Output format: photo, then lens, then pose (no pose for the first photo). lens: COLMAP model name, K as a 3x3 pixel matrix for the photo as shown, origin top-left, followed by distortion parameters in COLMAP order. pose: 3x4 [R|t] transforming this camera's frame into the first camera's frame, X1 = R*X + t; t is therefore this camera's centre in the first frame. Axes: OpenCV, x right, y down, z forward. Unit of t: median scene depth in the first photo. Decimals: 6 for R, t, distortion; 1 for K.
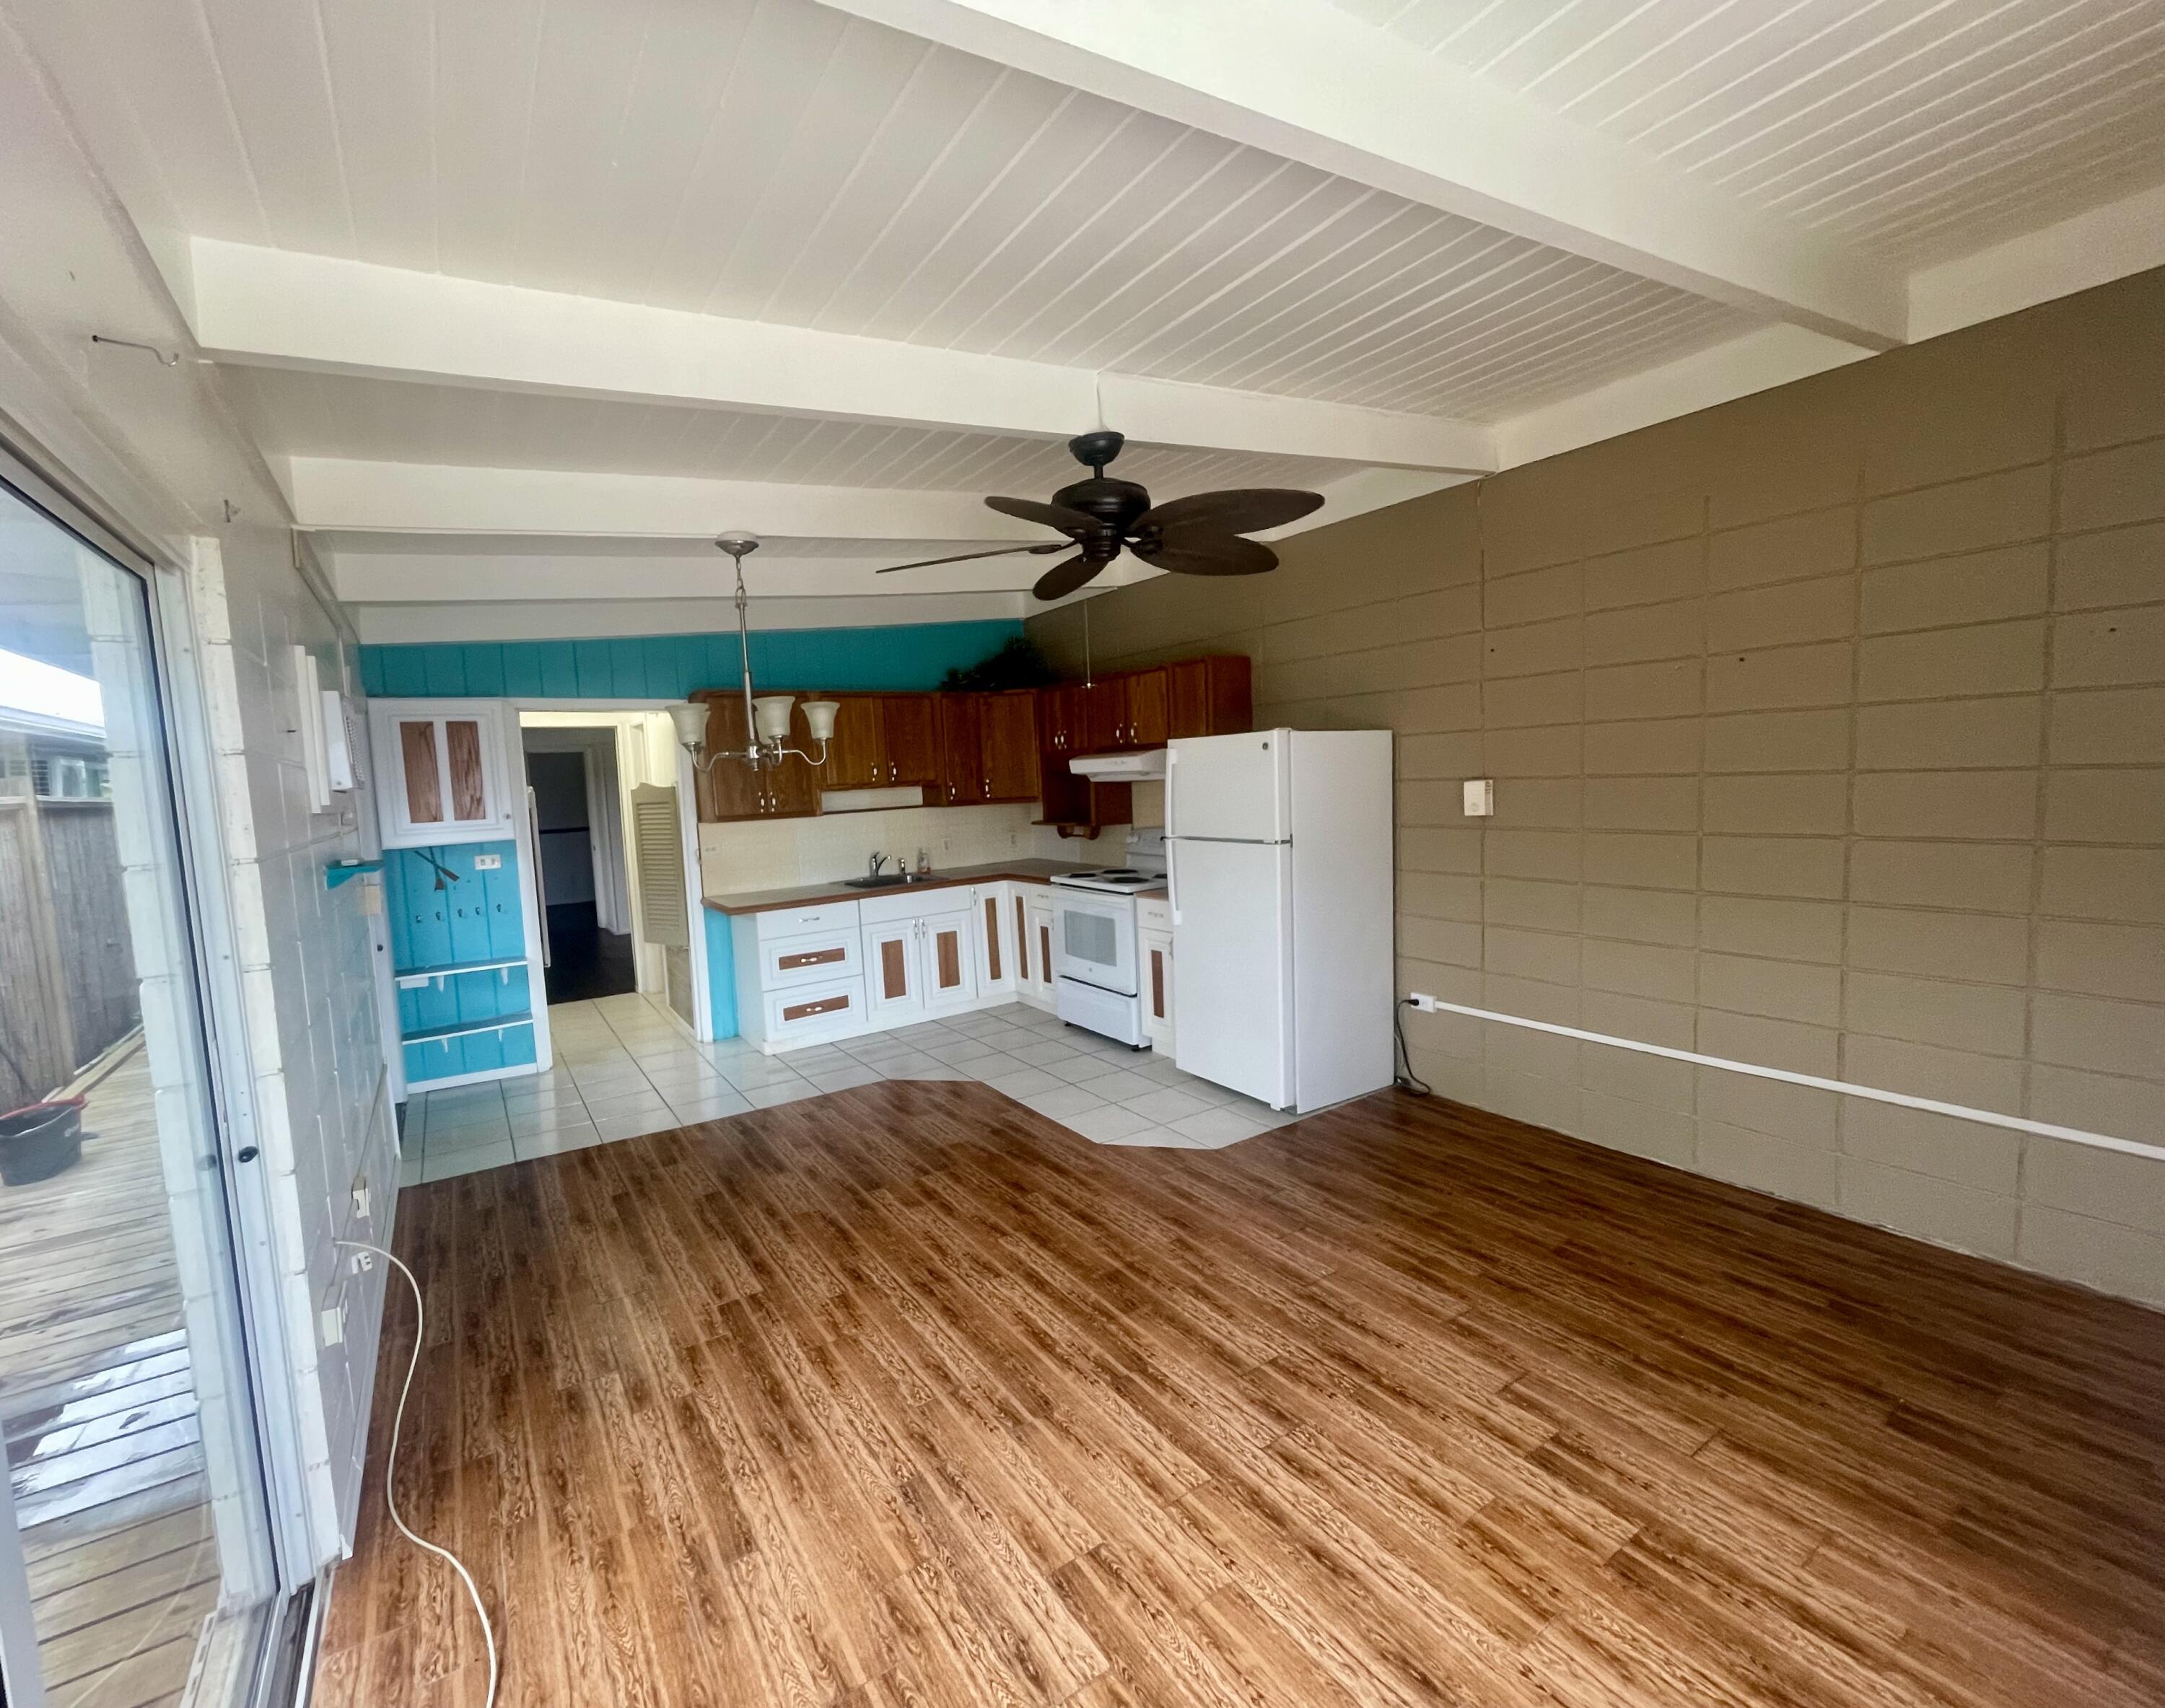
lens RADIAL K [[925.9, 0, 1031.2], [0, 925.9, 856.8], [0, 0, 1]] dist [0.001099, -0.000417]
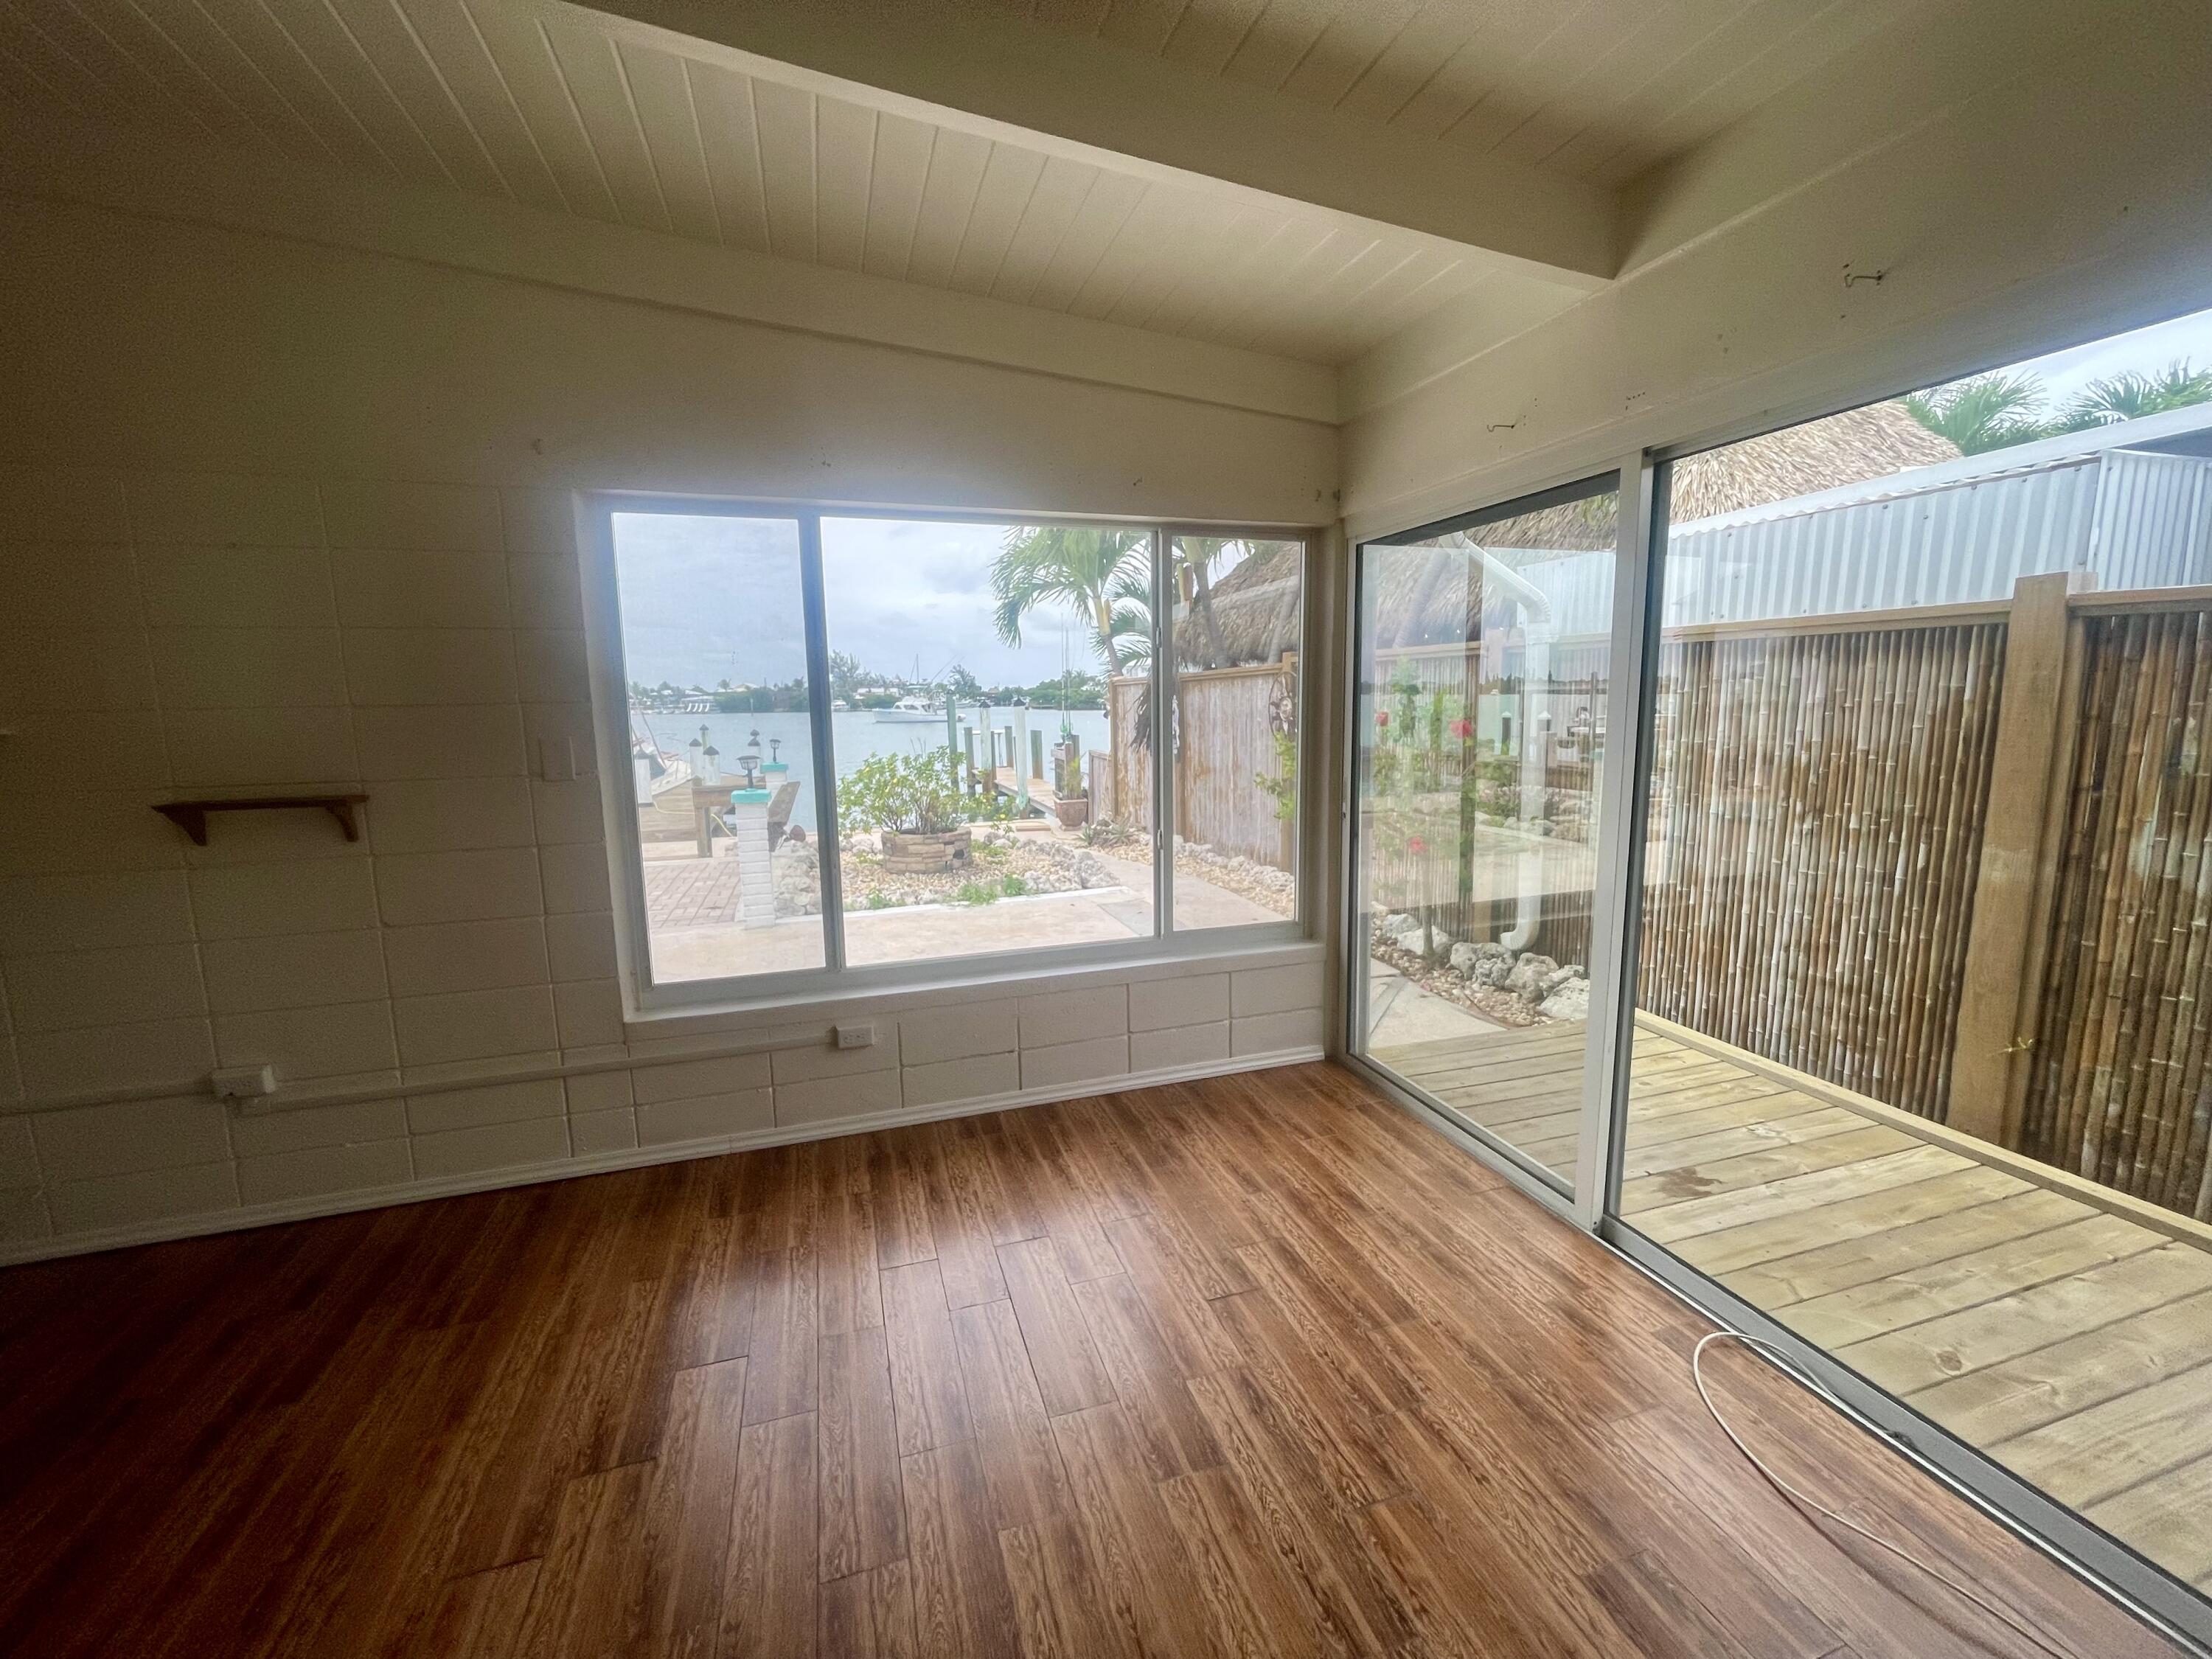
lens RADIAL K [[899.9, 0, 1111.7], [0, 899.9, 831.6], [0, 0, 1]] dist [-0.013750, 0.009486]
pose [[-0.966010, 0.022233, 0.257546, -0.055037], [0.082241, 0.970963, 0.224650, -0.037566], [-0.245073, 0.238195, -0.939789, 0.774710]]
